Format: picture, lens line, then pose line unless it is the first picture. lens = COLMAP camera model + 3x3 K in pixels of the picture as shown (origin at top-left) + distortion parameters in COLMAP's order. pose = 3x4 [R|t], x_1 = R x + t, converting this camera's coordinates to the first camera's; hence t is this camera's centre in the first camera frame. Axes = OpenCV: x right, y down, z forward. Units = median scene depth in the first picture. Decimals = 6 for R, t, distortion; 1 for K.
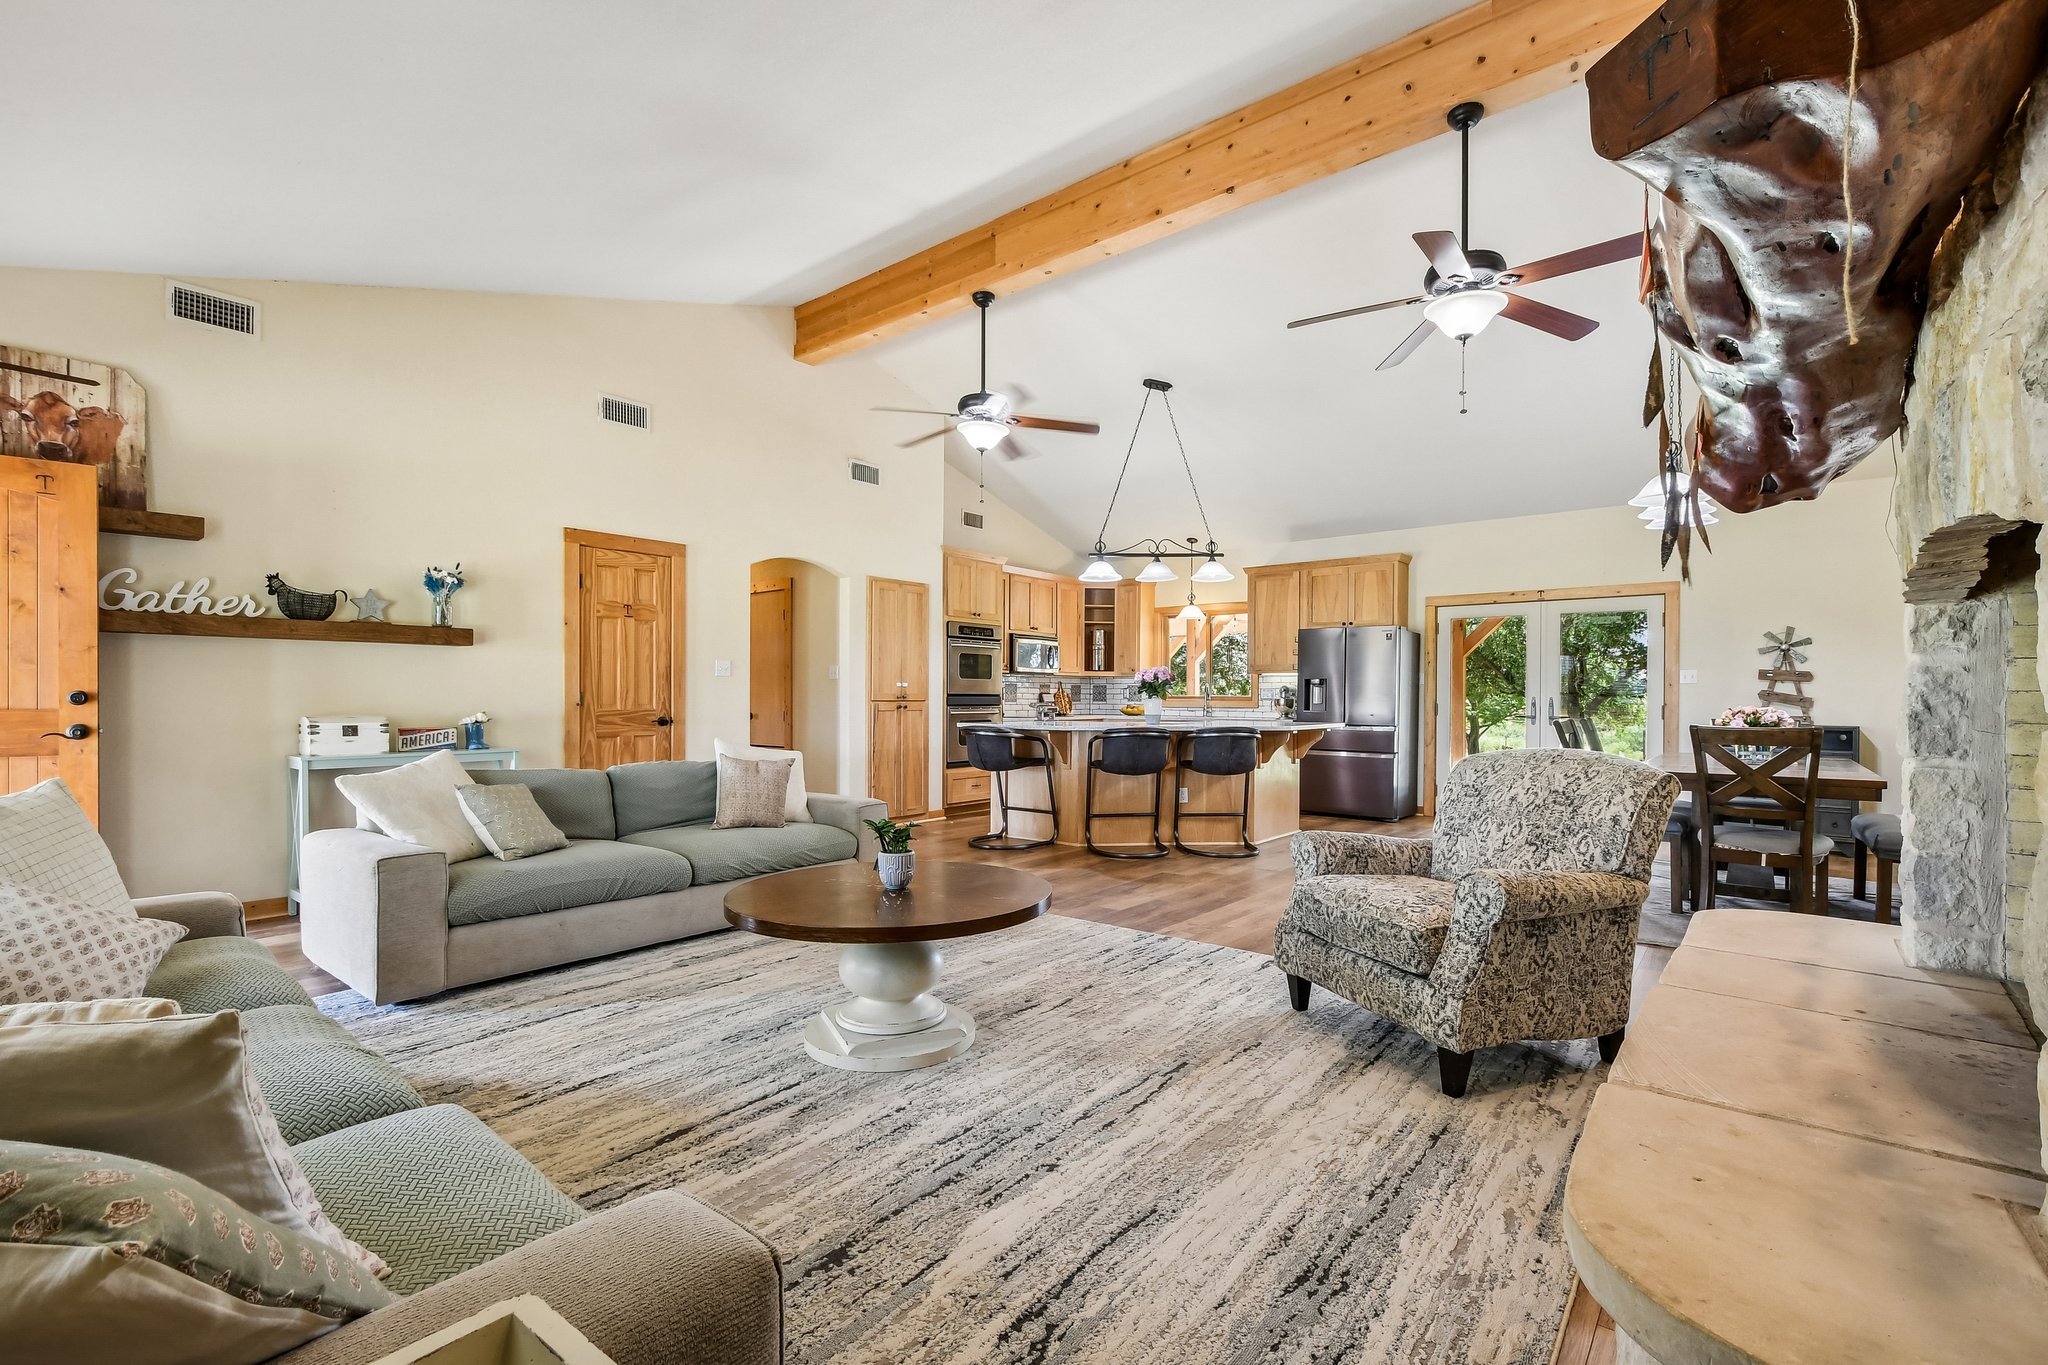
lens RADIAL K [[897.4, 0, 1024.5], [0, 897.4, 698.6], [0, 0, 1]] dist [0.001715, -0.000338]
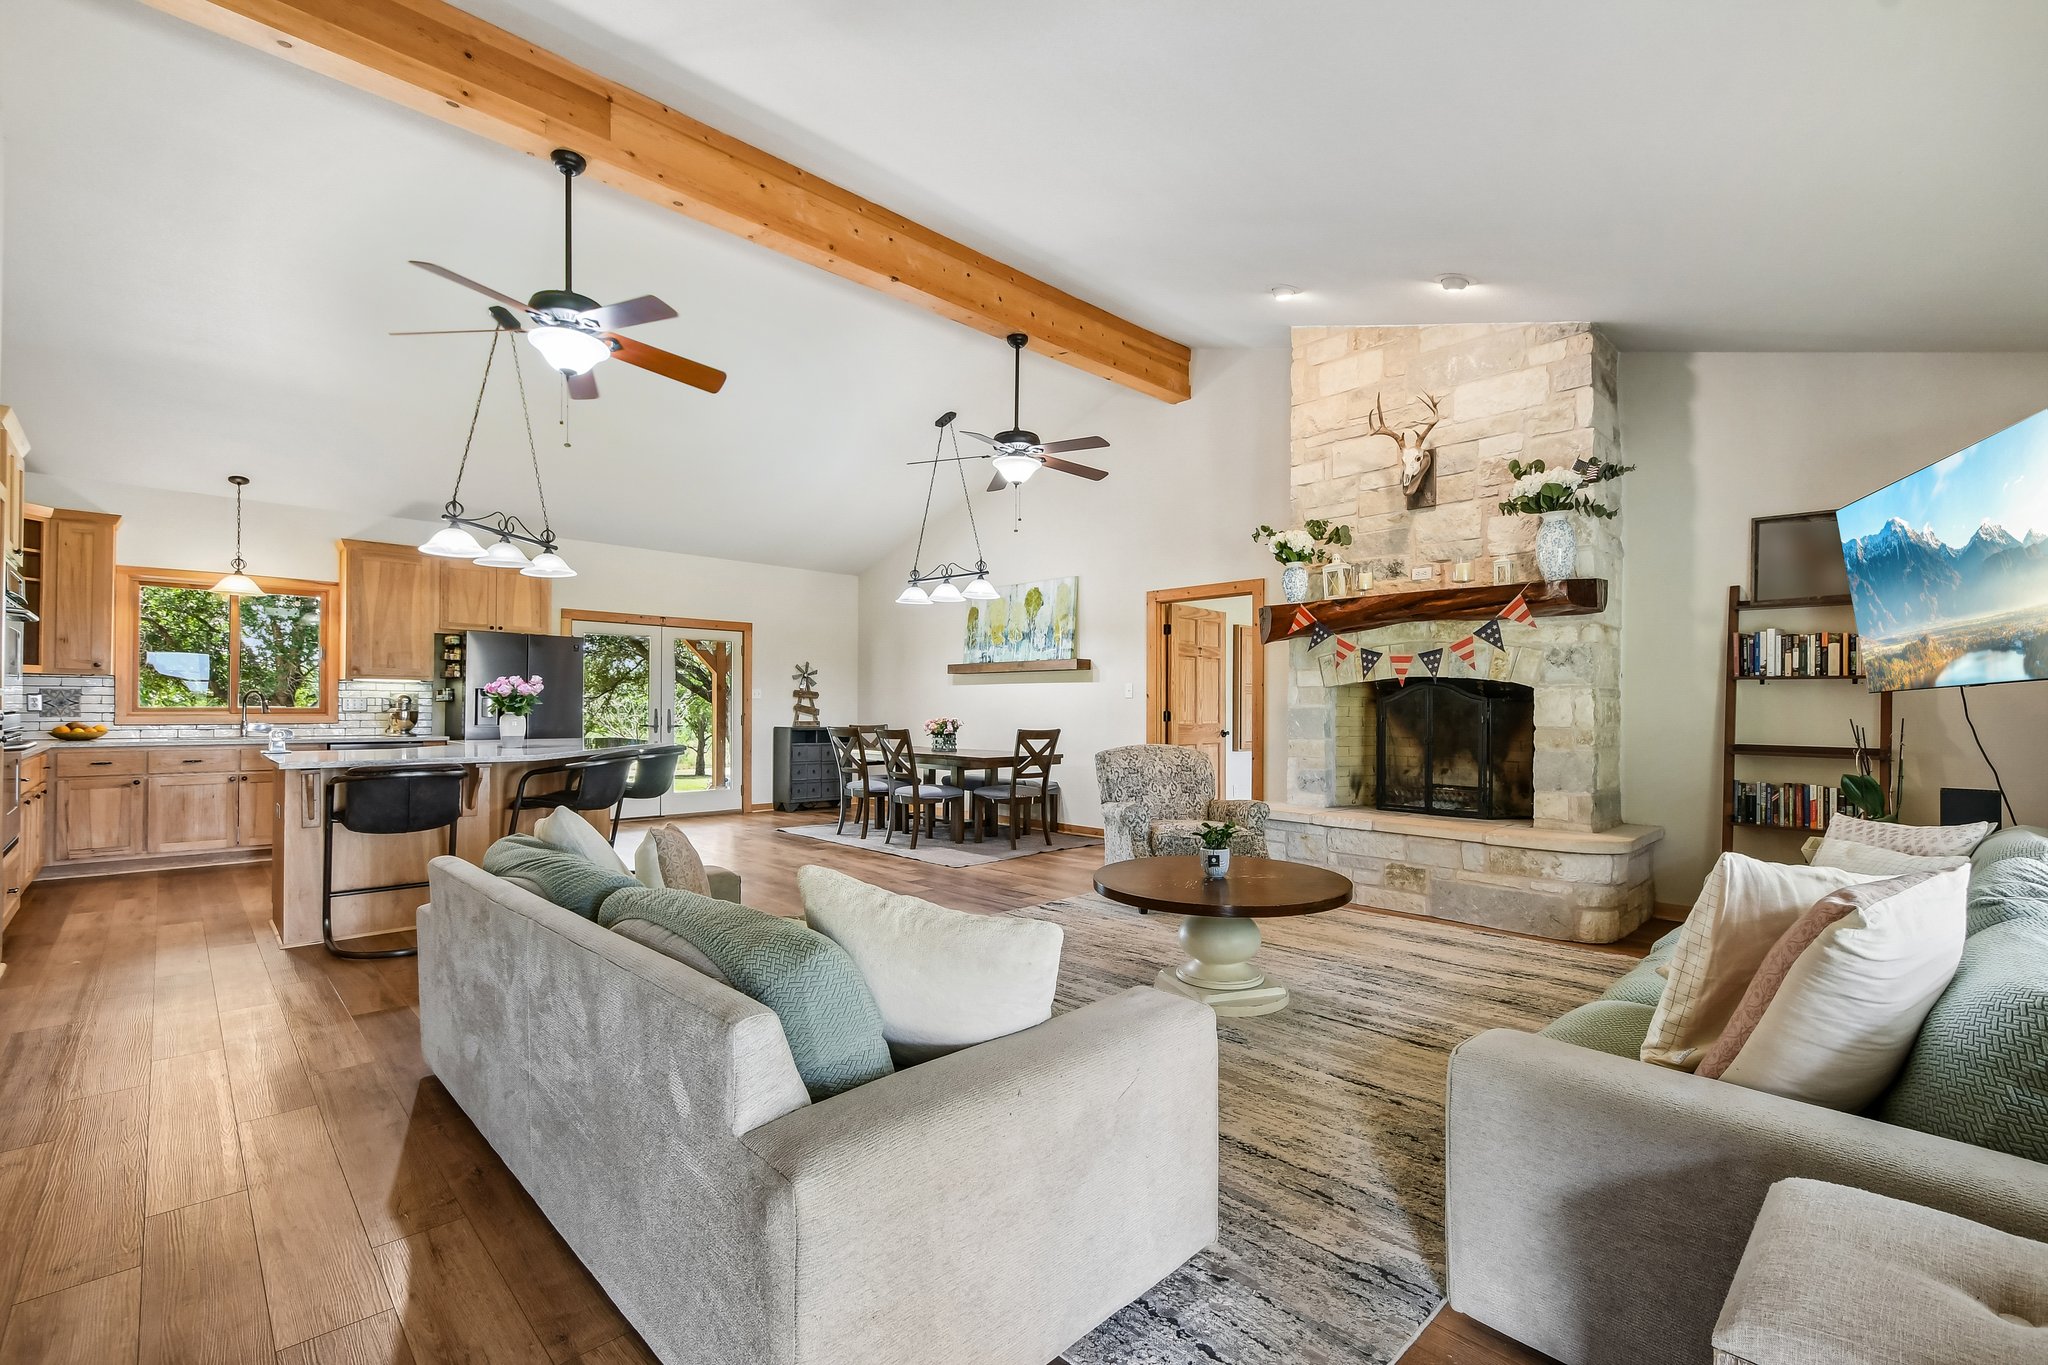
lens RADIAL K [[891.6, 0, 1024.5], [0, 891.6, 704.0], [0, 0, 1]] dist [0.001579, -0.005555]
pose [[0.118120, -0.002019, 0.992997, -0.592392], [-0.004651, 0.999986, 0.002586, -0.014832], [-0.992988, -0.004924, 0.118109, 0.465034]]
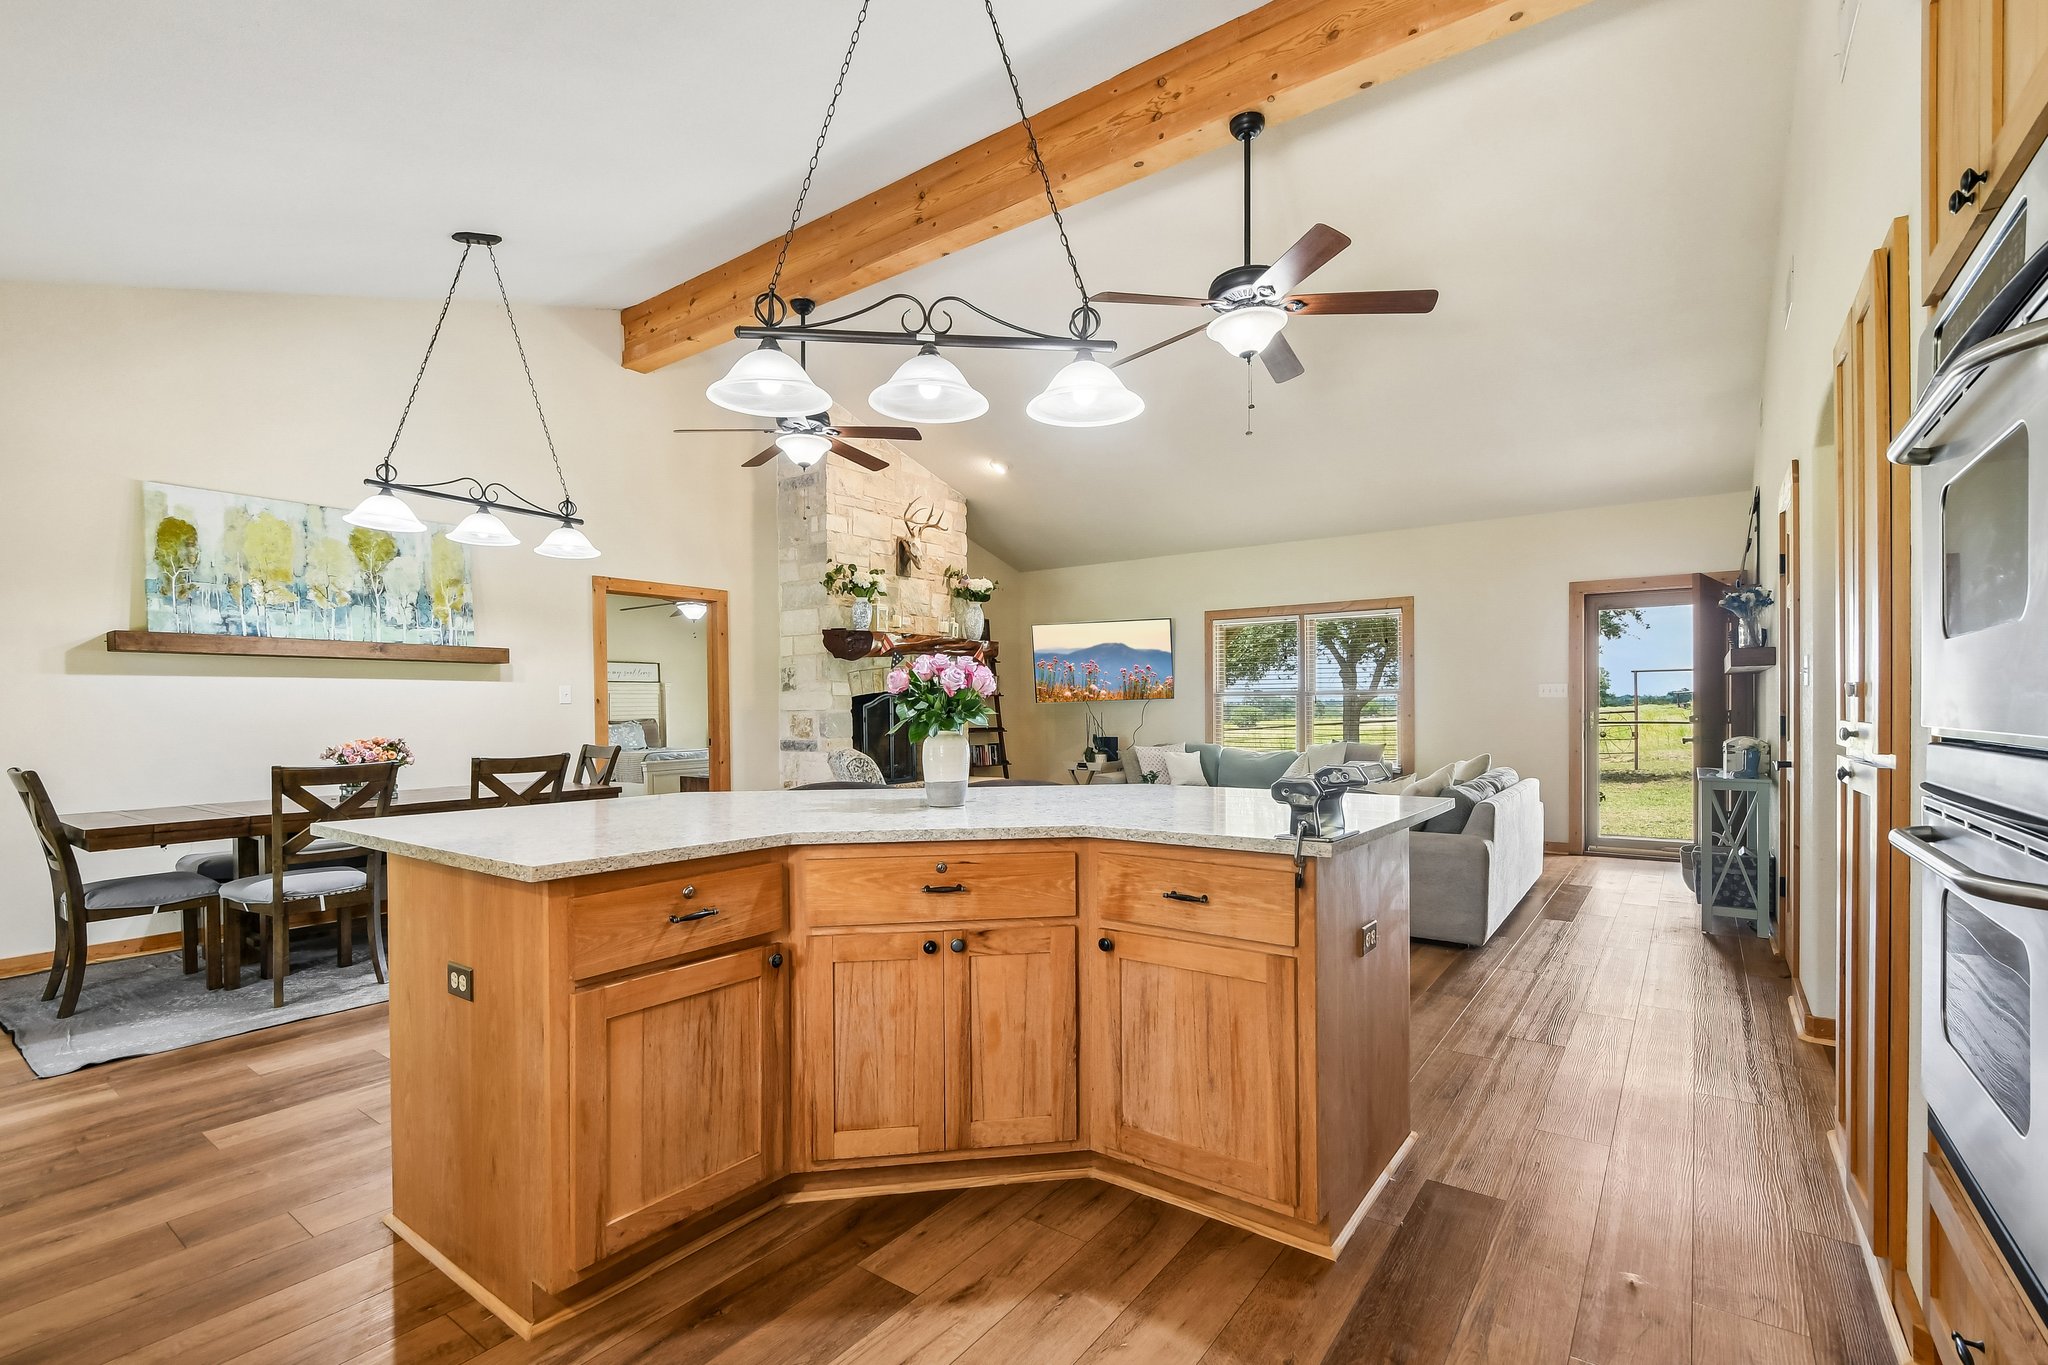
lens RADIAL K [[907.8, 0, 1024.8], [0, 907.8, 706.1], [0, 0, 1]] dist [0.000036, -0.000520]
pose [[-0.998743, 0.002755, -0.050041, 0.125671], [0.002930, 0.999990, -0.003438, -0.013250], [0.050031, -0.003580, -0.998741, 1.395725]]
